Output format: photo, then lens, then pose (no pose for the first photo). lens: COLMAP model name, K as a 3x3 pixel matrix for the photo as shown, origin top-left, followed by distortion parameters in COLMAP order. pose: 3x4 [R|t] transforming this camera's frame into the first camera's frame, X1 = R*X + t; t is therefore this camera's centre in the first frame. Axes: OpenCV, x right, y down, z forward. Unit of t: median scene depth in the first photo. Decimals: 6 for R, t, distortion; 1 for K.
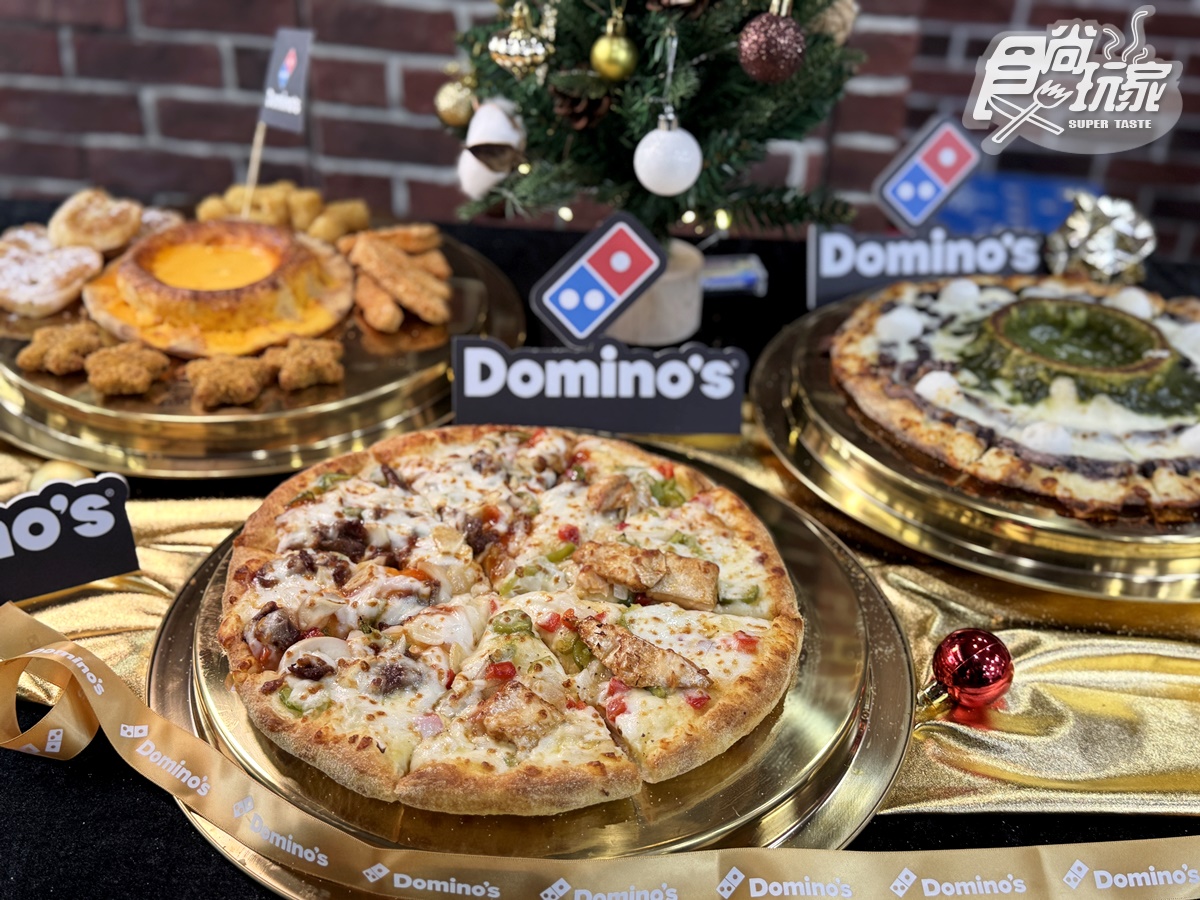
lens RADIAL K [[1459.6, 0, 600.0], [0, 1459.6, 450.0], [0, 0, 1]] dist [0.195618, -0.557409]
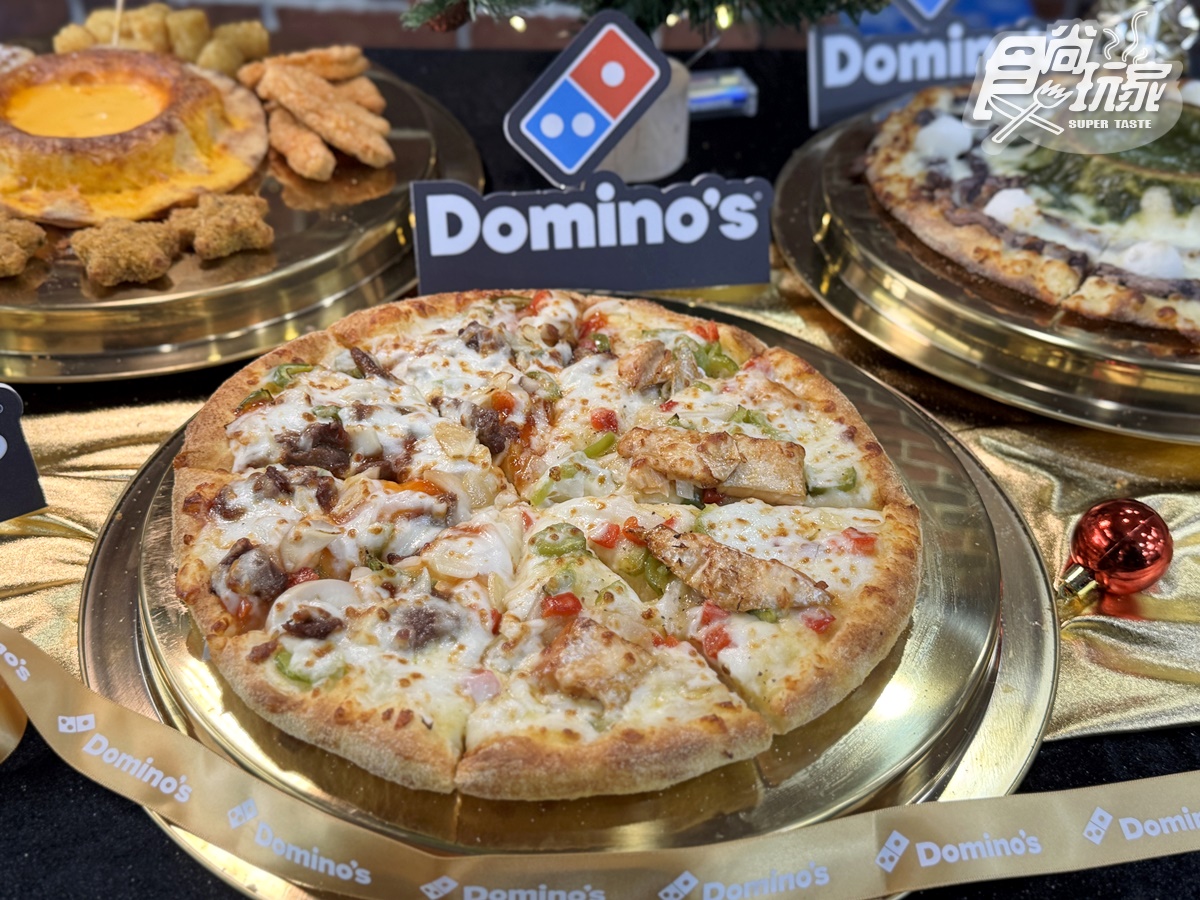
lens RADIAL K [[1459.6, 0, 600.0], [0, 1459.6, 450.0], [0, 0, 1]] dist [0.195618, -0.557409]
pose [[0.991492, -0.075812, 0.105813, -0.105153], [0.065748, 0.993249, 0.095566, -0.002470], [-0.112343, -0.087796, 0.989783, 0.207931]]
